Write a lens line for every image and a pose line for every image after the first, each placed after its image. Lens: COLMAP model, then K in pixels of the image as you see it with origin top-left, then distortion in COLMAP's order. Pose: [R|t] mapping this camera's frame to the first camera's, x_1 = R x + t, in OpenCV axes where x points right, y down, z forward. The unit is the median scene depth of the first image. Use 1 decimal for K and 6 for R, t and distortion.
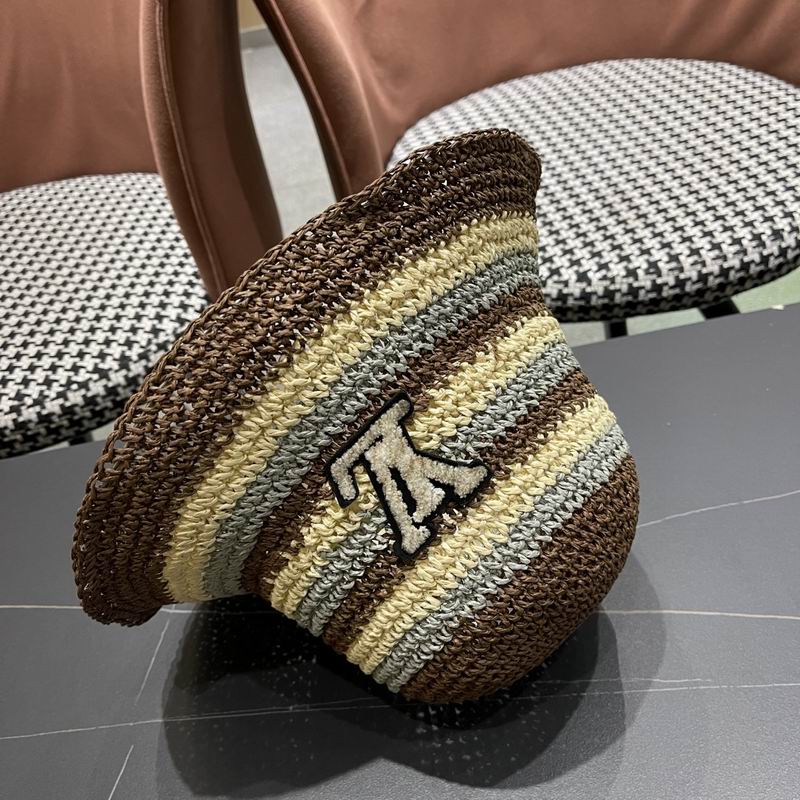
lens RADIAL K [[829.0, 0, 399.4], [0, 829.0, 409.7], [0, 0, 1]] dist [0.014302, 0.000000]
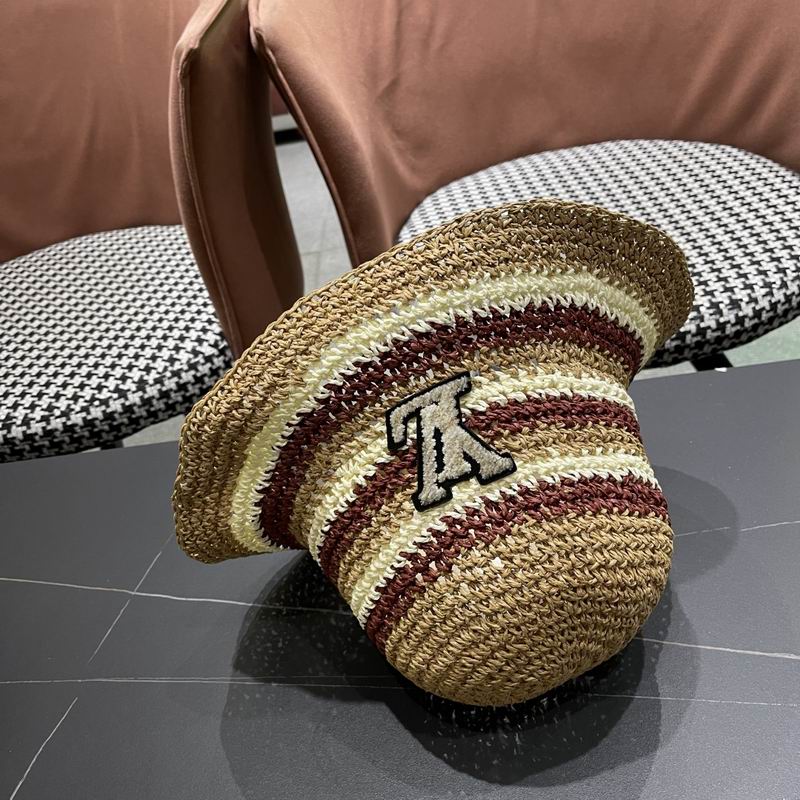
lens RADIAL K [[829.0, 0, 400.4], [0, 829.0, 410.5], [0, 0, 1]] dist [0.014302, 0.000000]
pose [[0.991800, 0.064728, -0.110191, 0.153252], [-0.072324, 0.995169, -0.066394, 0.028505], [0.105361, 0.073819, 0.991690, -0.098345]]
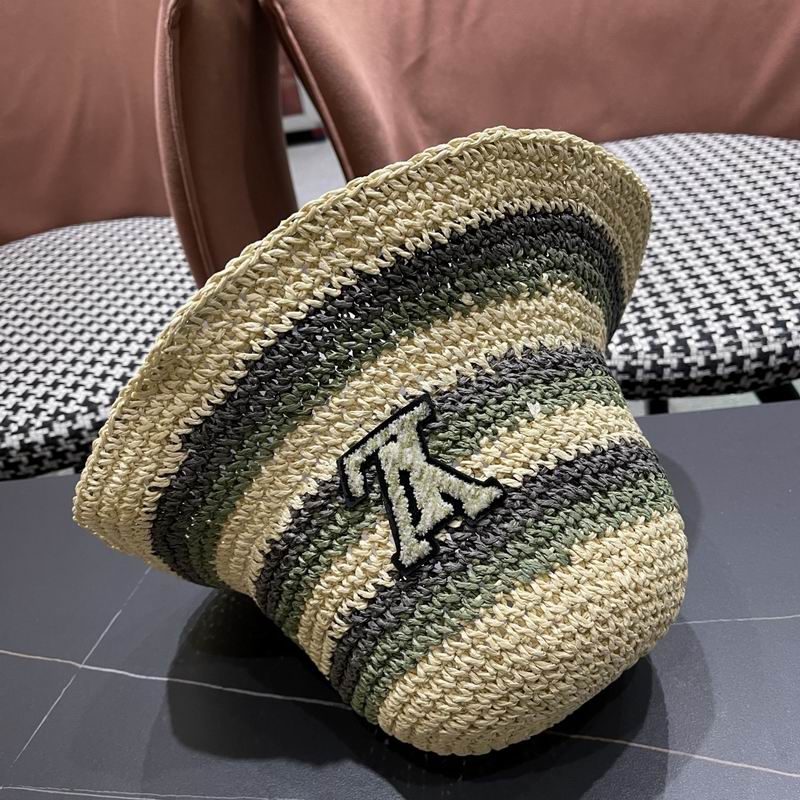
lens RADIAL K [[829.0, 0, 402.6], [0, 829.0, 404.0], [0, 0, 1]] dist [0.014302, 0.000000]
pose [[0.988956, 0.088905, -0.118587, 0.116586], [-0.099636, 0.991138, -0.087854, 0.002253], [0.109726, 0.098699, 0.989049, 0.077810]]
